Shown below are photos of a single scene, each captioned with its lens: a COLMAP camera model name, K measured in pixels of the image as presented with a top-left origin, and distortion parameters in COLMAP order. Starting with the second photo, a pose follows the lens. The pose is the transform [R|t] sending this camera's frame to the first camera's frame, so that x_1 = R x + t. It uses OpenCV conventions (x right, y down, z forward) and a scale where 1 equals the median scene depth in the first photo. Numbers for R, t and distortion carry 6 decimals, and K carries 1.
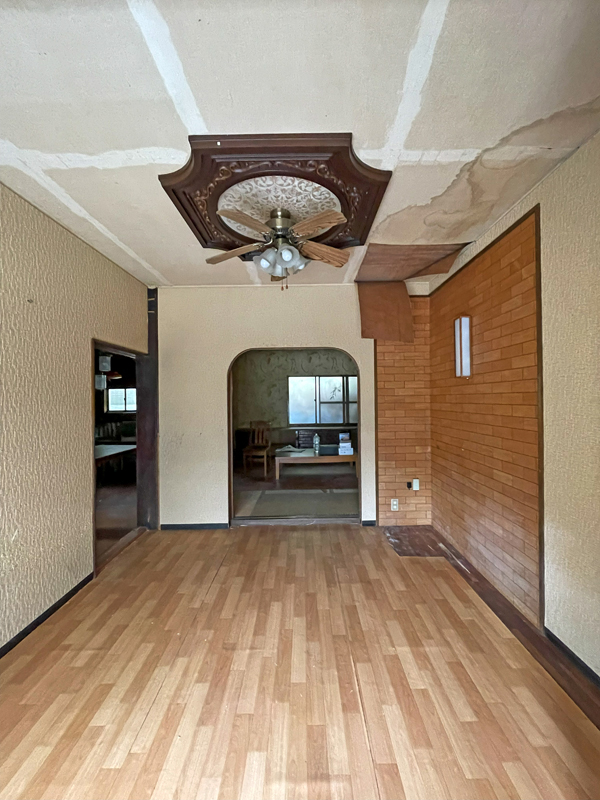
lens RADIAL K [[322.3, 0, 301.7], [0, 322.3, 398.1], [0, 0, 1]] dist [-0.001539, -0.000620]
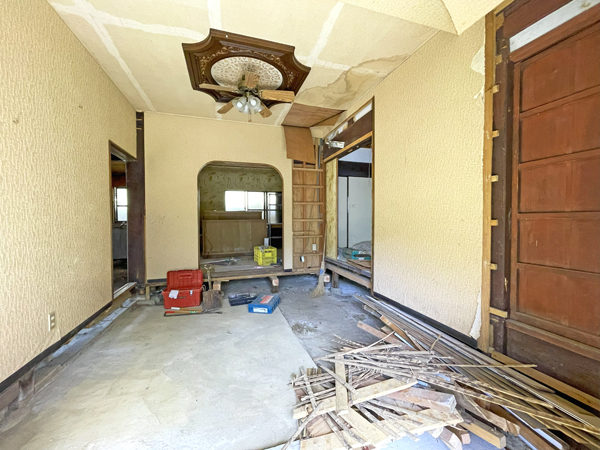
lens RADIAL K [[241.7, 0, 297.9], [0, 241.7, 223.5], [0, 0, 1]] dist [-0.001539, -0.000620]
pose [[0.953123, 0.001377, 0.302580, -0.195689], [-0.007708, 0.999776, 0.019730, 0.182304], [-0.302485, -0.021138, 0.952920, -0.332250]]
